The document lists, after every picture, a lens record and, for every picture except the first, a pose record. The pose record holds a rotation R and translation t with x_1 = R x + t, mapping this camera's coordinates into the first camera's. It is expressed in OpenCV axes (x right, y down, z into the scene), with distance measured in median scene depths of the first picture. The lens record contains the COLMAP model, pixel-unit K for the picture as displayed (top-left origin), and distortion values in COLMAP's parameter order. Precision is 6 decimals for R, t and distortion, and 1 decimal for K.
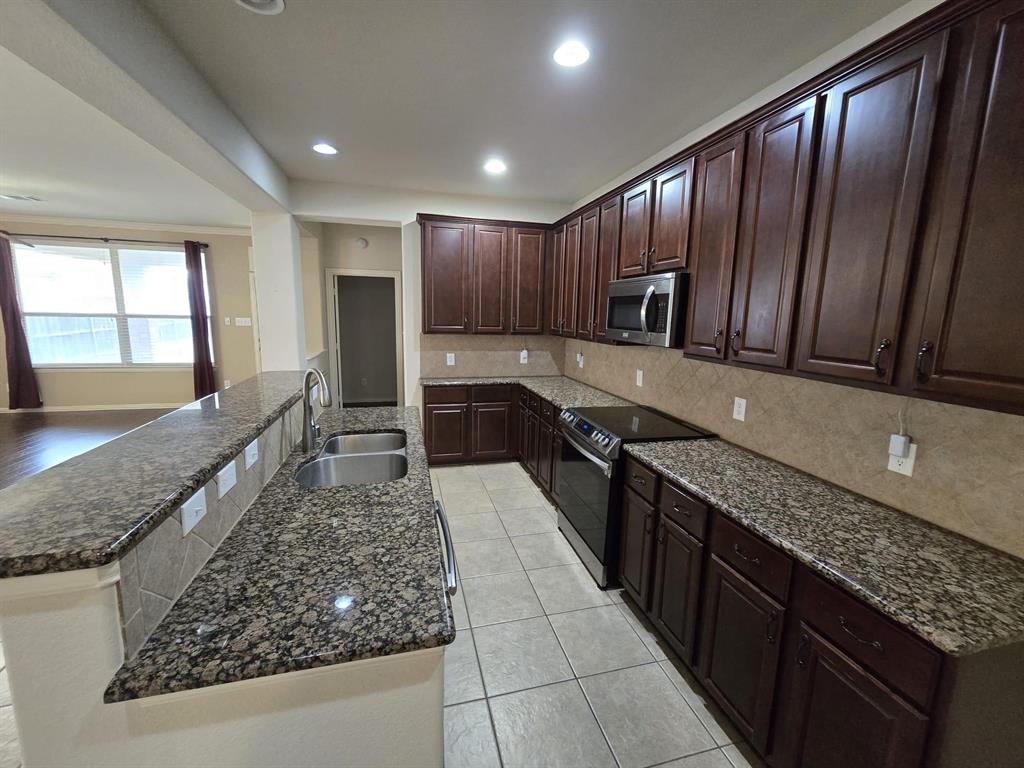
lens RADIAL K [[423.5, 0, 517.1], [0, 423.5, 378.6], [0, 0, 1]] dist [-0.006130, 0.002158]
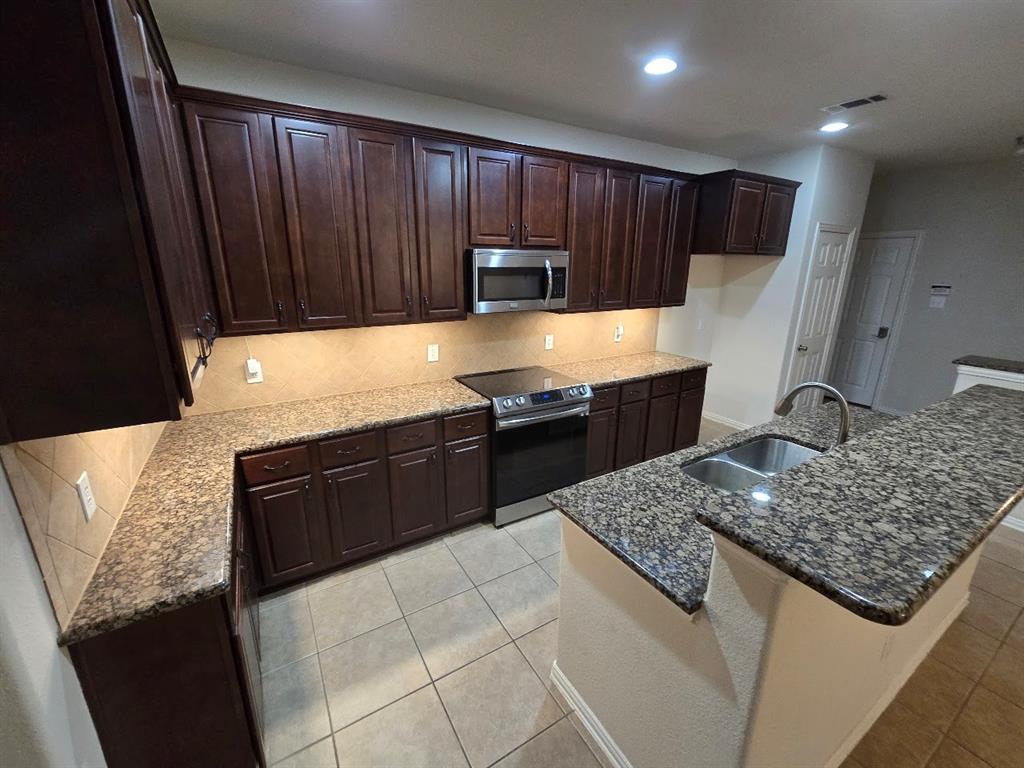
lens RADIAL K [[423.5, 0, 504.4], [0, 423.5, 383.1], [0, 0, 1]] dist [-0.006130, 0.002158]
pose [[-0.276357, -0.278943, 0.919683, -0.790356], [0.150379, 0.932613, 0.328053, -0.286656], [-0.949217, 0.228961, -0.215787, 1.371576]]
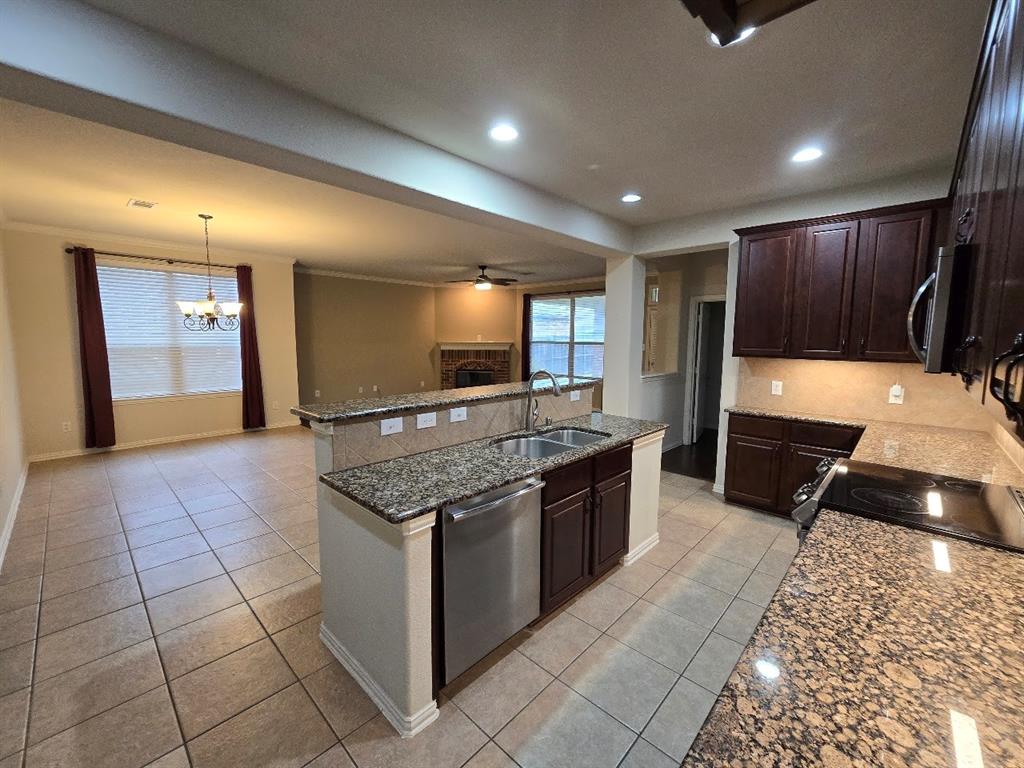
lens RADIAL K [[423.5, 0, 514.2], [0, 423.5, 383.9], [0, 0, 1]] dist [-0.006130, 0.002158]
pose [[0.523906, 0.074343, -0.848525, 0.520857], [-0.128346, 0.991700, 0.007642, 0.011627], [0.842051, 0.104901, 0.529099, 0.180383]]
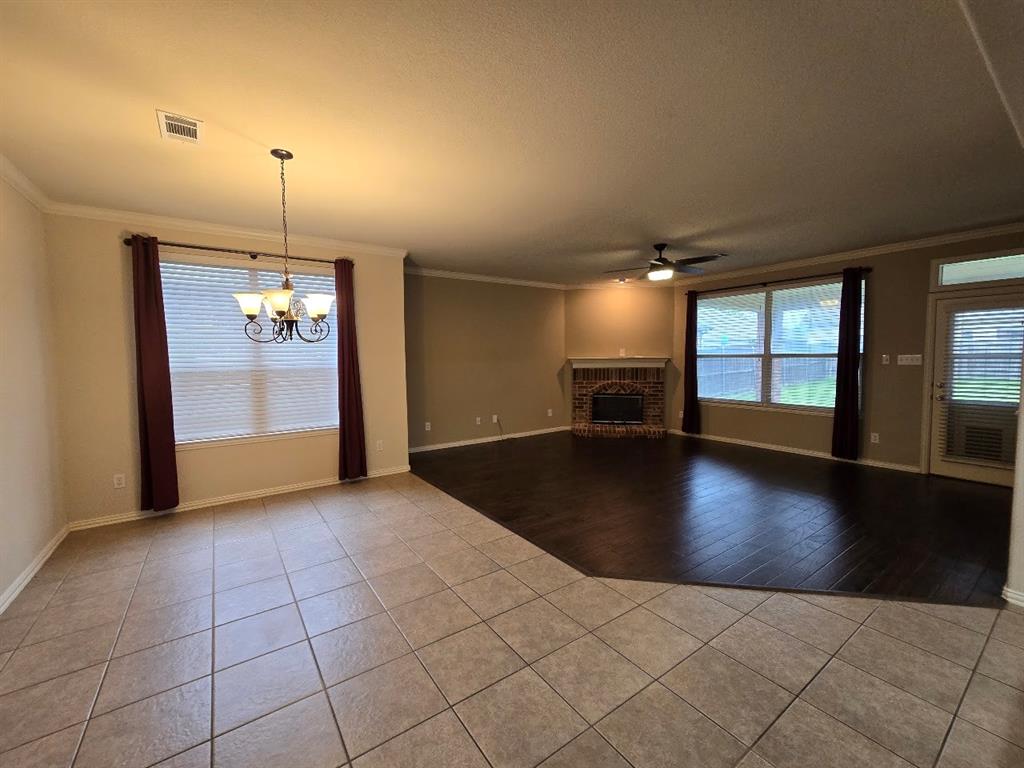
lens RADIAL K [[423.5, 0, 511.1], [0, 423.5, 380.4], [0, 0, 1]] dist [-0.006130, 0.002158]
pose [[0.339474, 0.025564, -0.940268, -0.456628], [-0.123949, 0.992129, -0.017777, 0.011513], [0.932413, 0.122580, 0.339971, 0.199815]]
